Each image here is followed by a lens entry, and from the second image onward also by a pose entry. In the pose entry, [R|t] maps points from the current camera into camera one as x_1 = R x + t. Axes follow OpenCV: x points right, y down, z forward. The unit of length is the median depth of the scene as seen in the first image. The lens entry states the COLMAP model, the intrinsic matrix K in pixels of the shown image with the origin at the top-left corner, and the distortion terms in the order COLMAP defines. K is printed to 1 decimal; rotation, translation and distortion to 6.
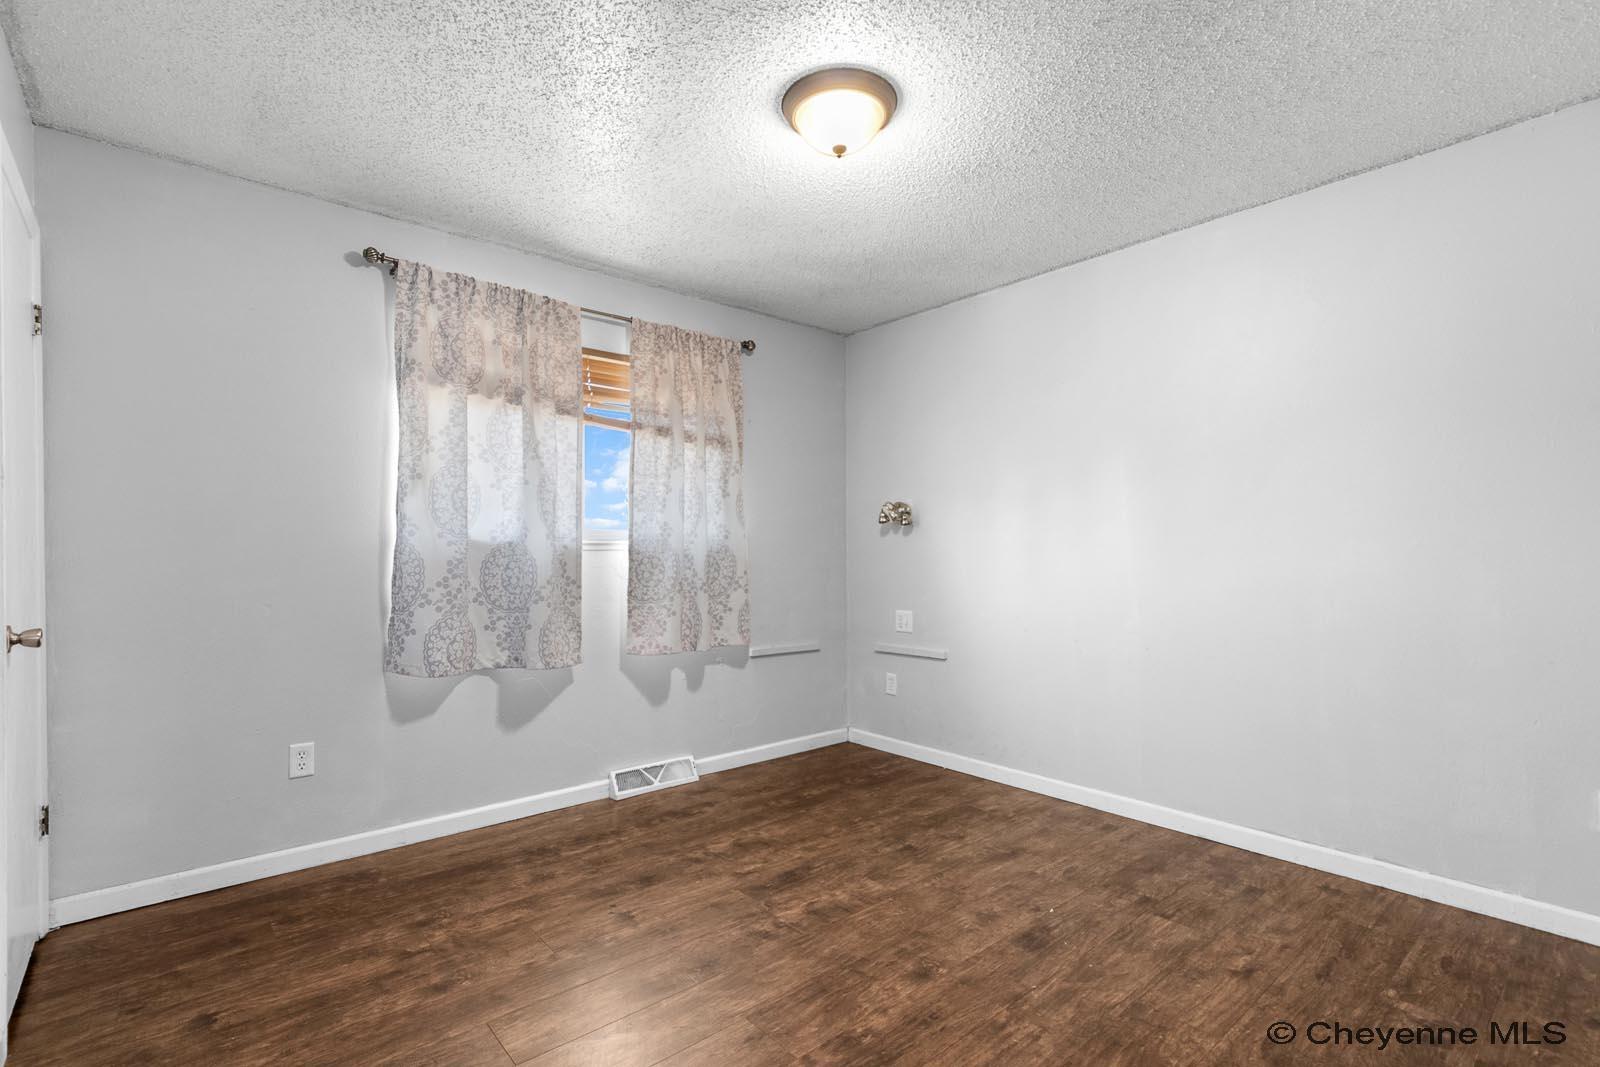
lens RADIAL K [[750.5, 0, 798.4], [0, 750.5, 540.8], [0, 0, 1]] dist [0.011687, -0.002873]
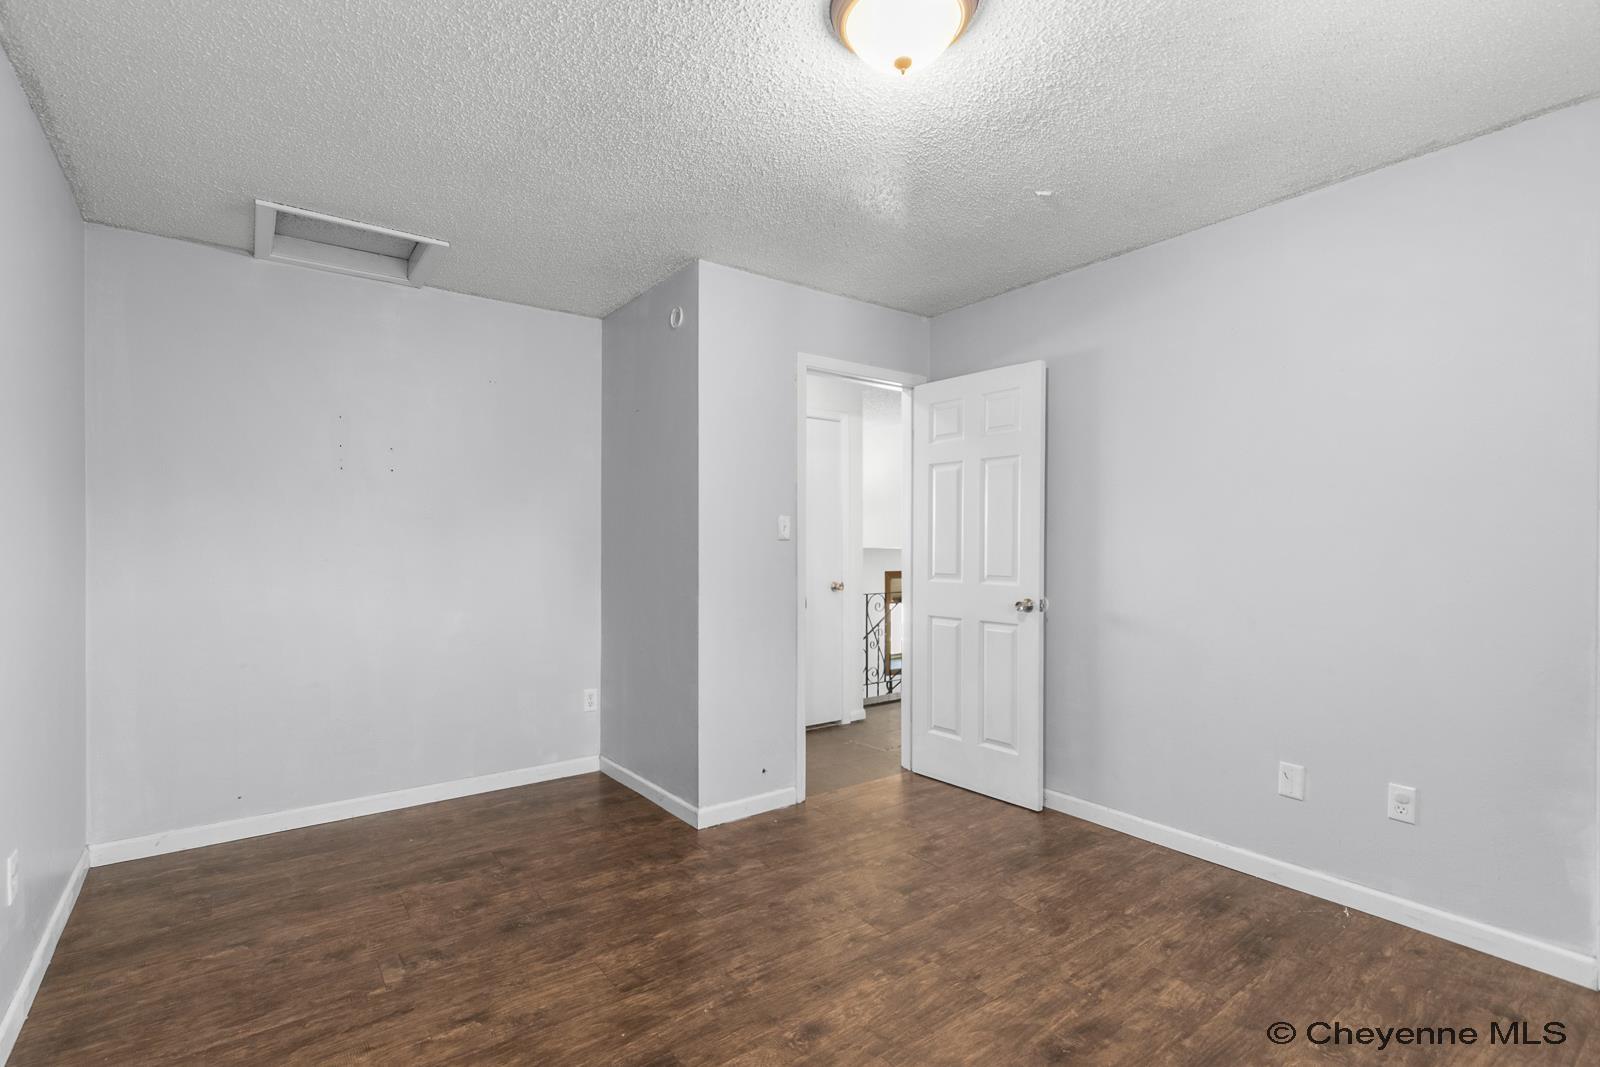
lens RADIAL K [[750.5, 0, 801.4], [0, 750.5, 540.9], [0, 0, 1]] dist [0.011687, -0.002873]
pose [[-0.998142, 0.006178, 0.060618, 0.124355], [0.004833, 0.999739, -0.022309, -0.006051], [-0.060740, -0.021975, -0.997912, 2.030217]]
